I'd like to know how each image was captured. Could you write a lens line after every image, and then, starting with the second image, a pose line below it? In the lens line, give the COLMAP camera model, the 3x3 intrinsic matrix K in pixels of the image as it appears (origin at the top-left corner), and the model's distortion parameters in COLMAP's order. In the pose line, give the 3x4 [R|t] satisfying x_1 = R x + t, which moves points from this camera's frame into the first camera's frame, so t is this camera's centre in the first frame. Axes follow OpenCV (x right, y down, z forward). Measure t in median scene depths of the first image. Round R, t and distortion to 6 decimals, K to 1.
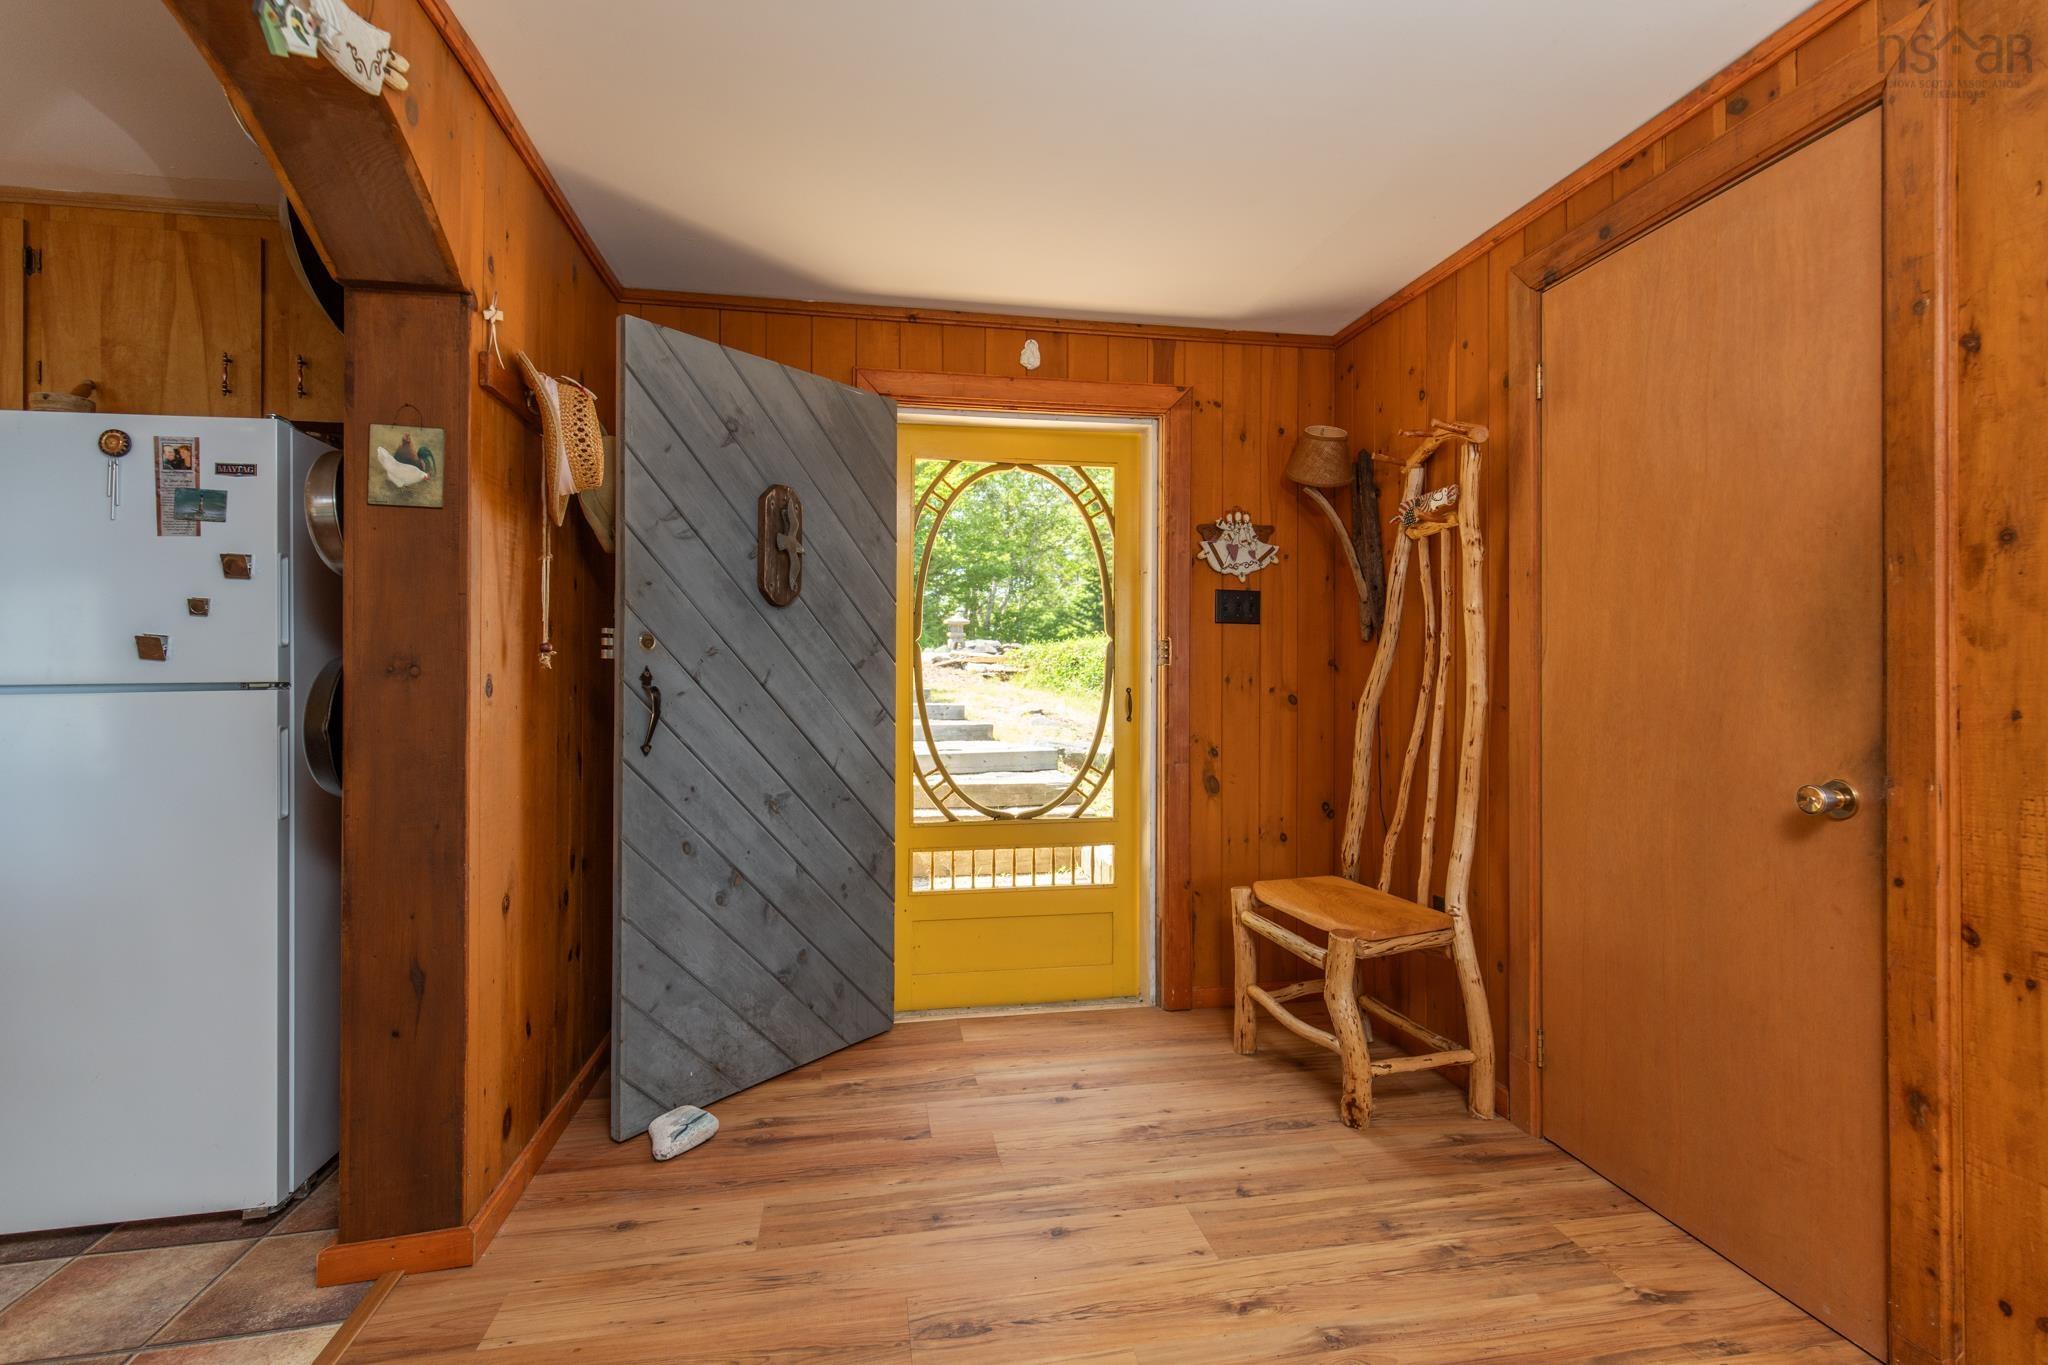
lens RADIAL K [[961.6, 0, 1025.1], [0, 961.6, 668.1], [0, 0, 1]] dist [0.028826, -0.005101]
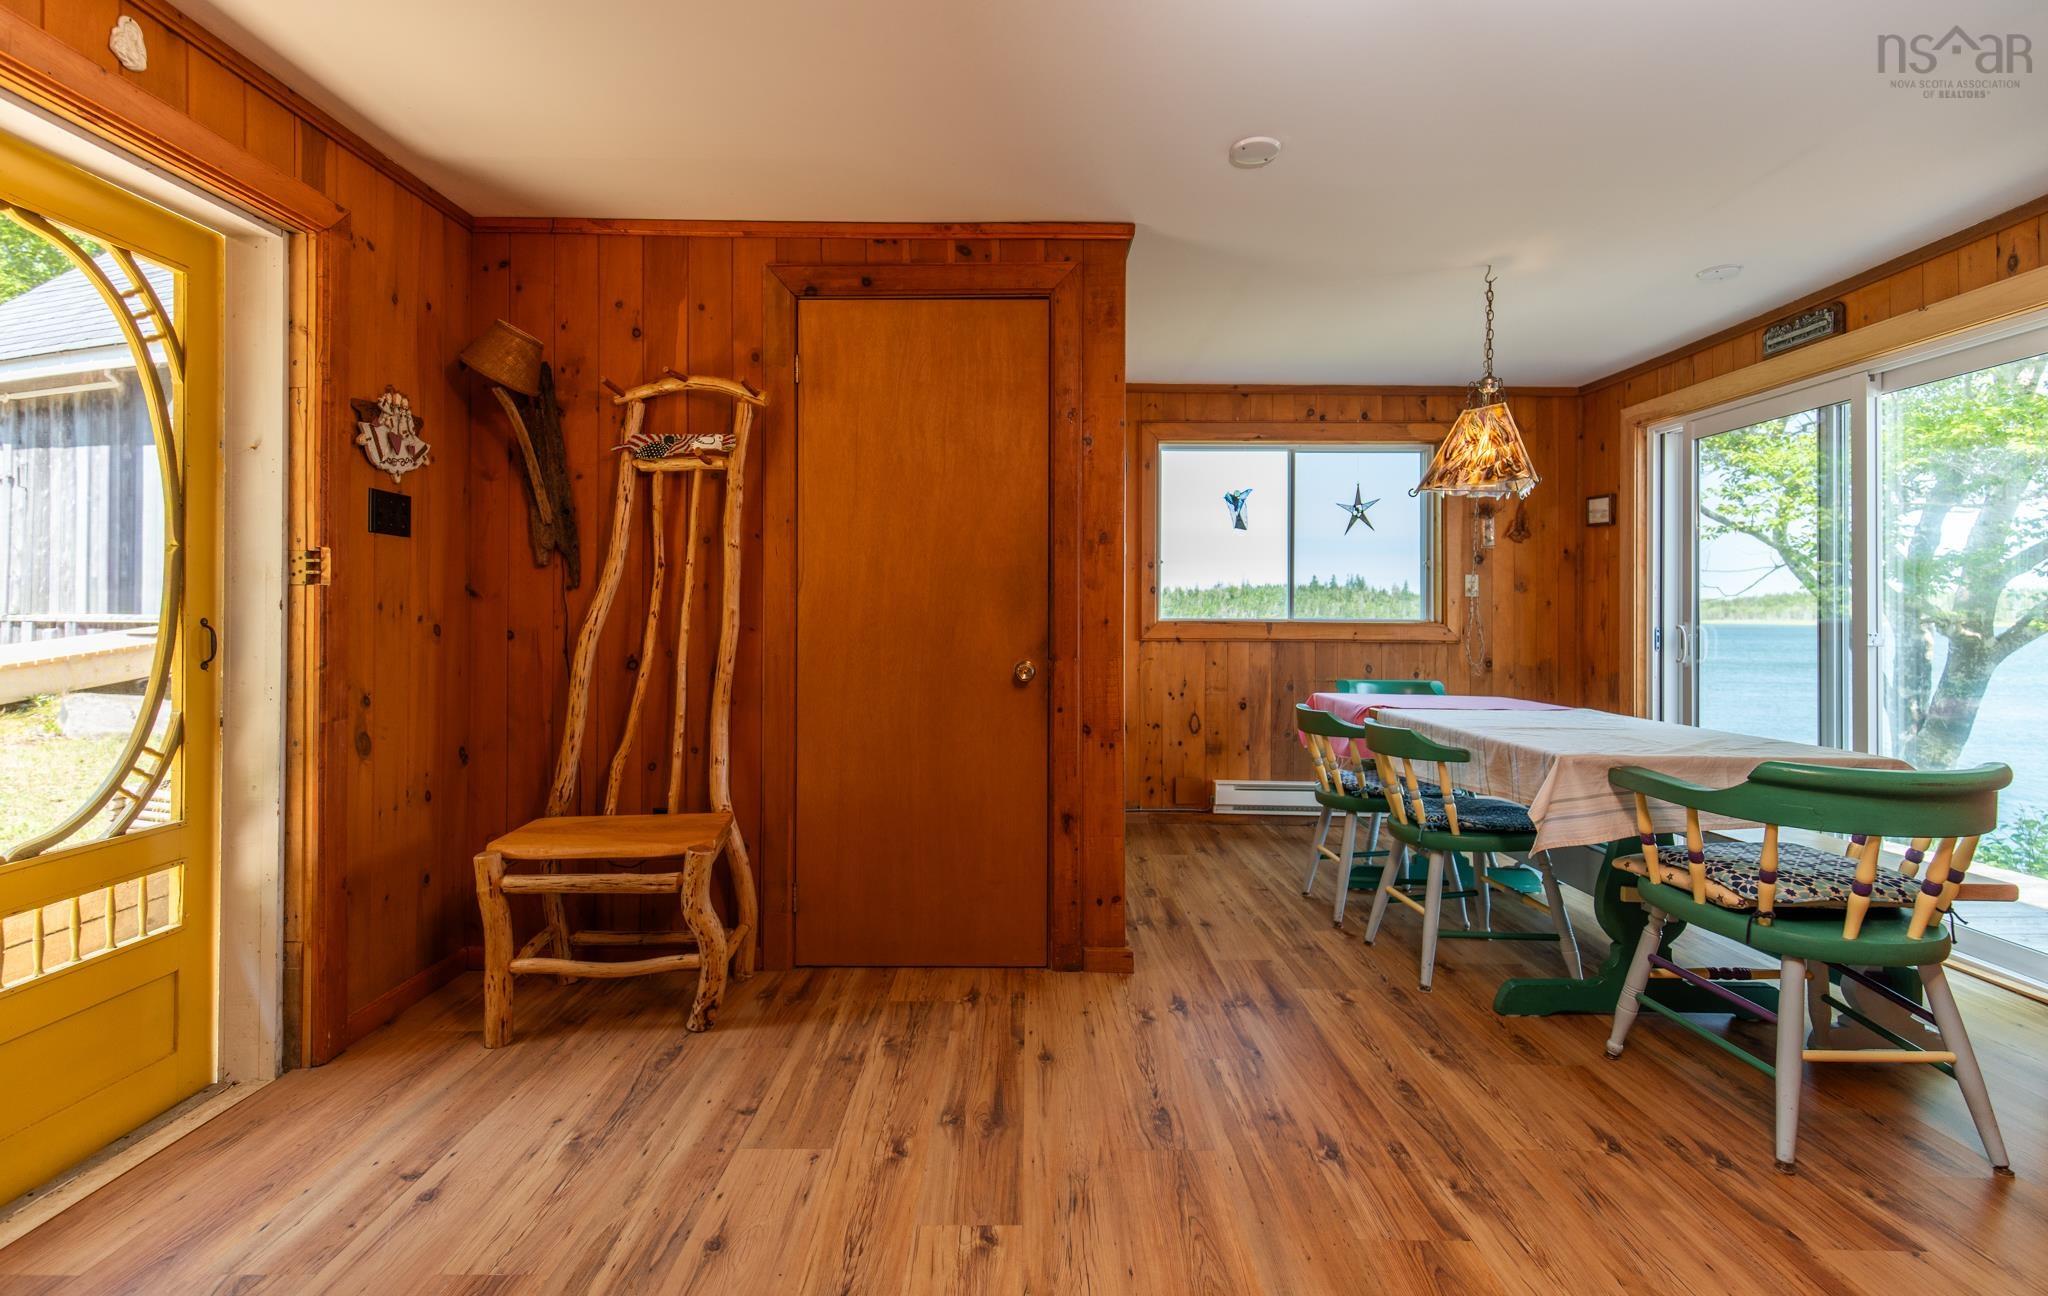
lens RADIAL K [[944.1, 0, 1023.3], [0, 944.1, 608.9], [0, 0, 1]] dist [0.016073, 0.000237]
pose [[0.179765, 0.002688, 0.983706, -0.541232], [-0.008219, 0.999965, -0.001230, 0.013373], [-0.983675, -0.007864, 0.179781, 0.423967]]
